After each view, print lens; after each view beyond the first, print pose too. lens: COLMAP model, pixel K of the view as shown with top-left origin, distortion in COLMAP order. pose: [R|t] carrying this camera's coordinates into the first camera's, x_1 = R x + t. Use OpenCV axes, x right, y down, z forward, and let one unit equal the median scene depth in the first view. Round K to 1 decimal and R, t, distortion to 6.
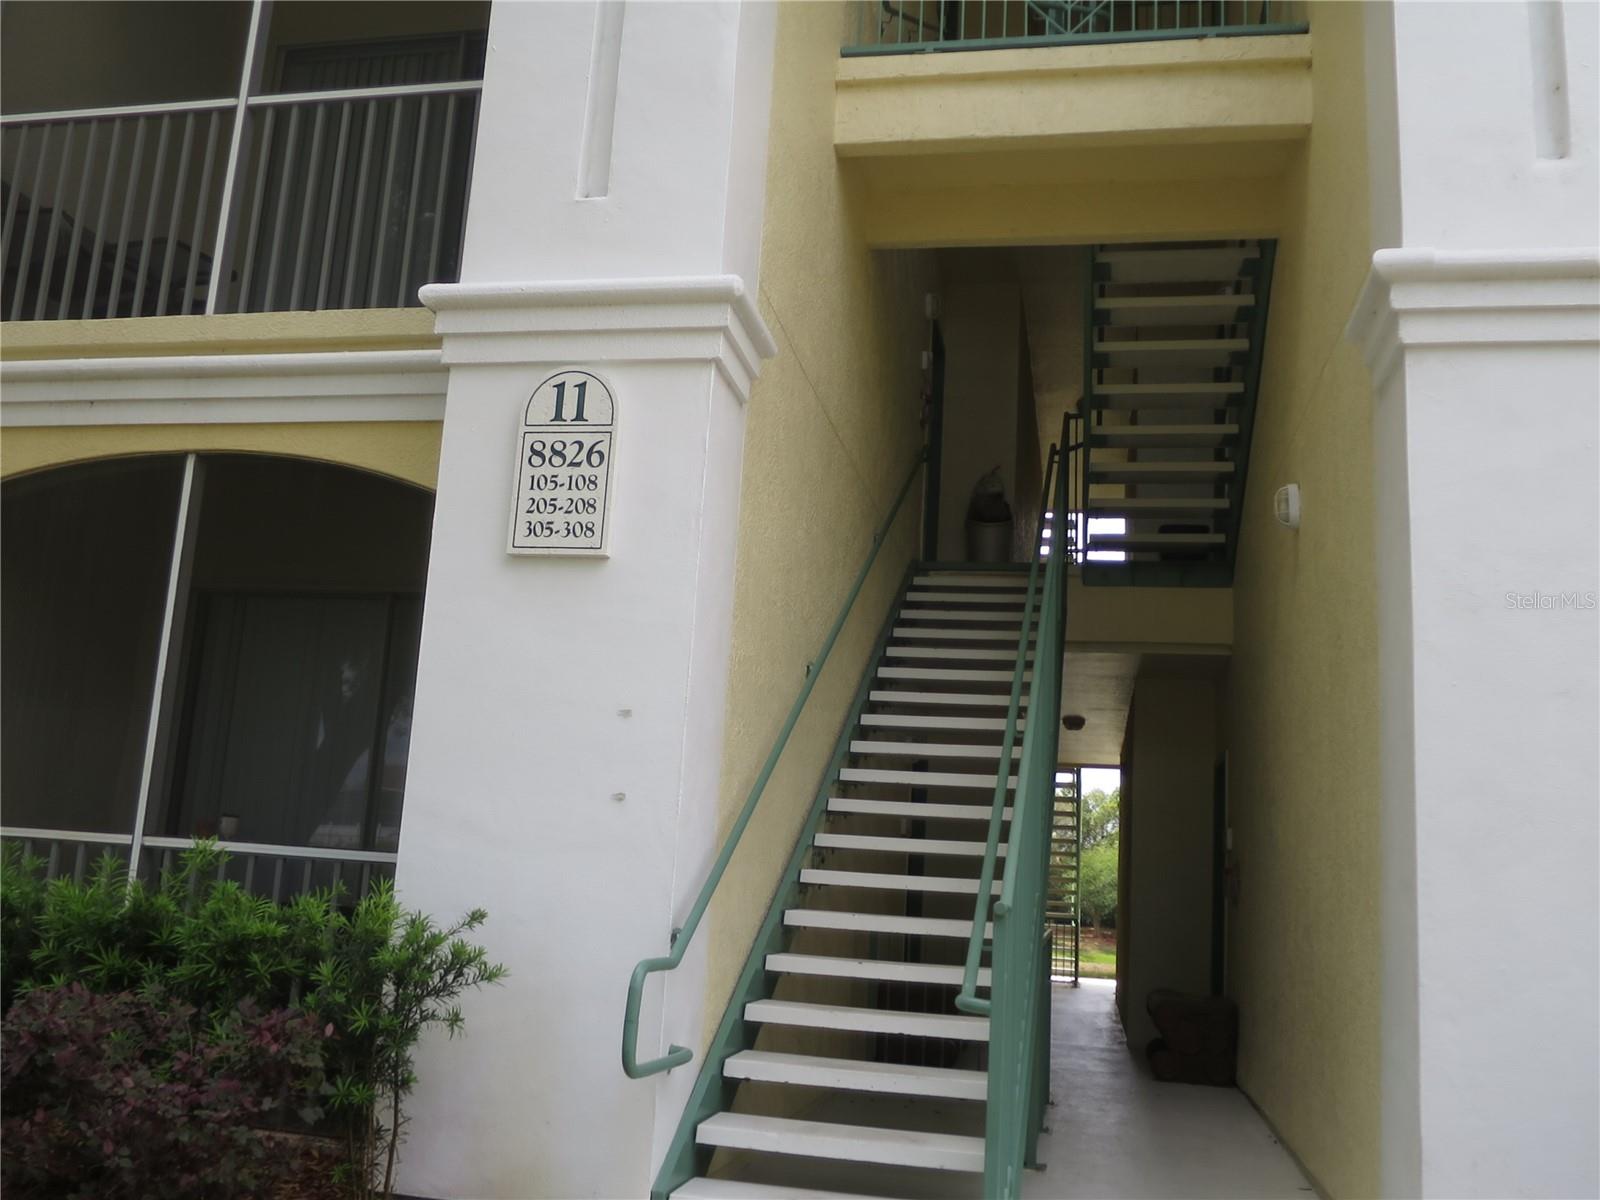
lens RADIAL K [[1432.8, 0, 796.1], [0, 1432.8, 594.2], [0, 0, 1]] dist [-0.037745, -0.004357]
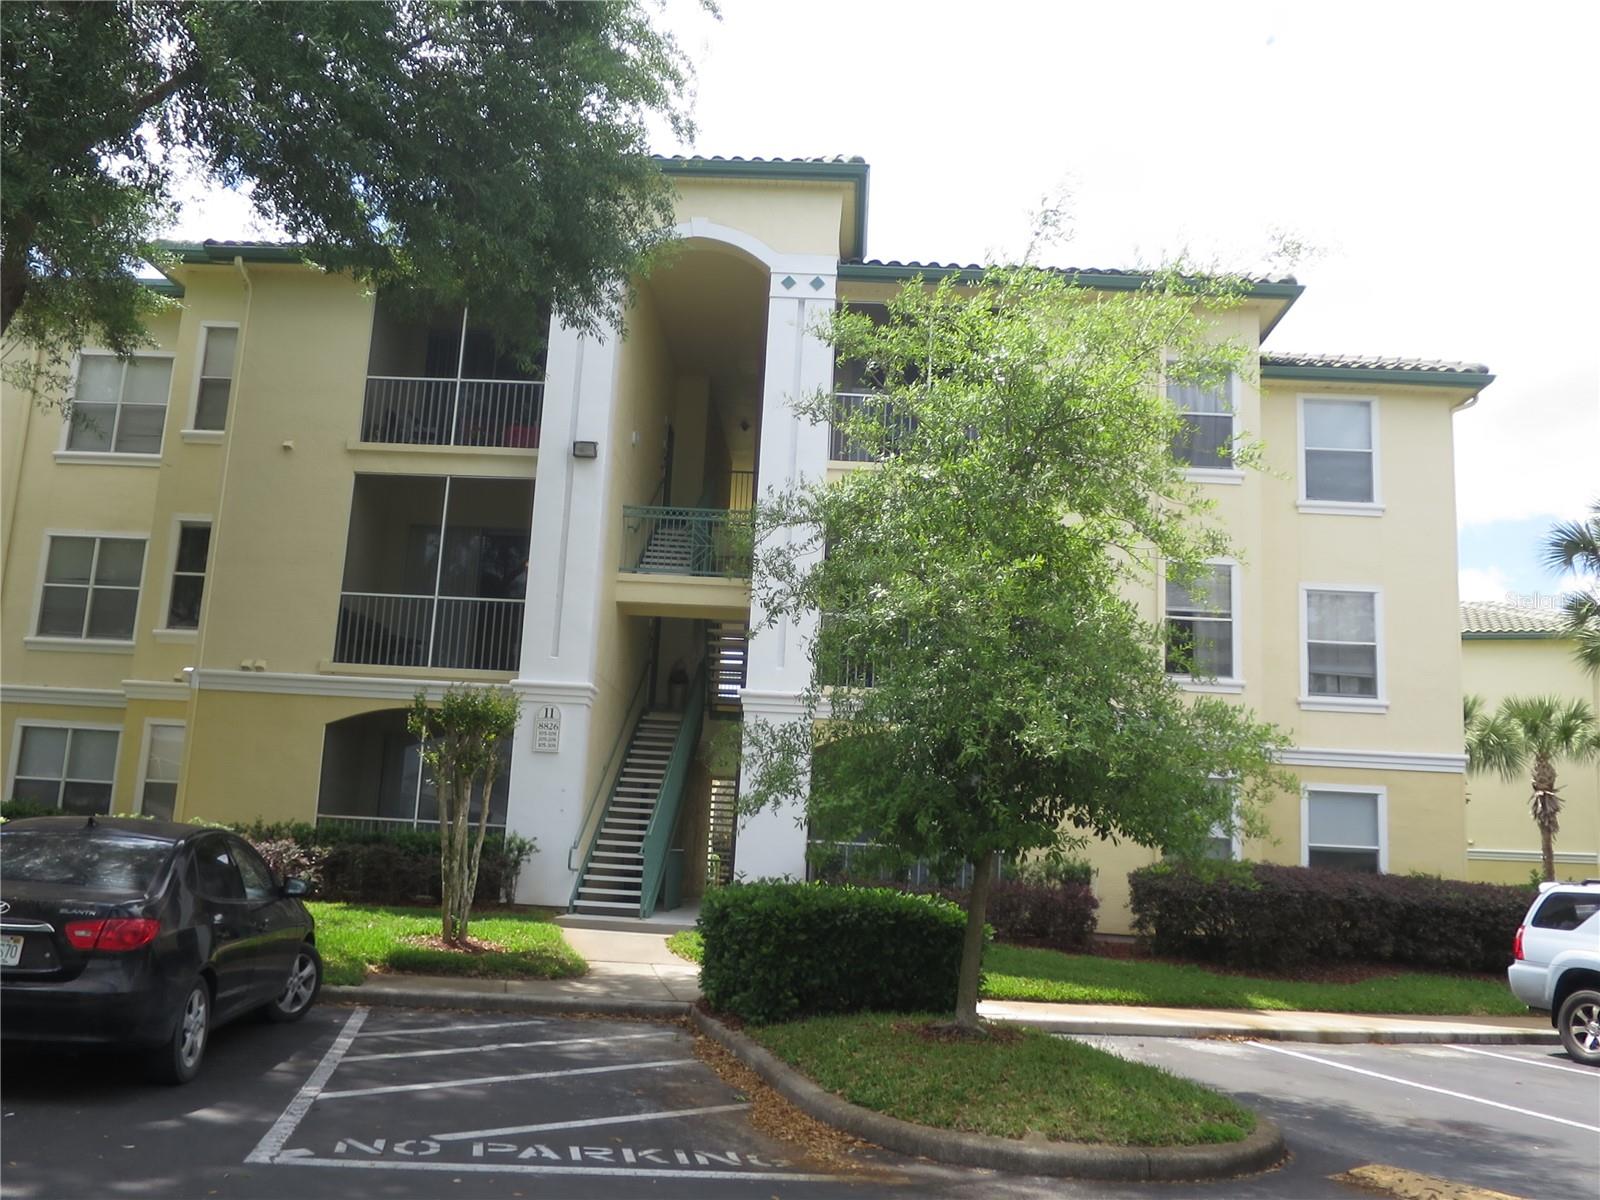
lens RADIAL K [[1432.8, 0, 796.1], [0, 1432.8, 594.2], [0, 0, 1]] dist [-0.037745, -0.004357]
pose [[0.986649, 0.024451, 0.161017, -0.113388], [-0.028210, 0.999379, 0.021098, -0.509561], [-0.160401, -0.025359, 0.986726, -2.737589]]
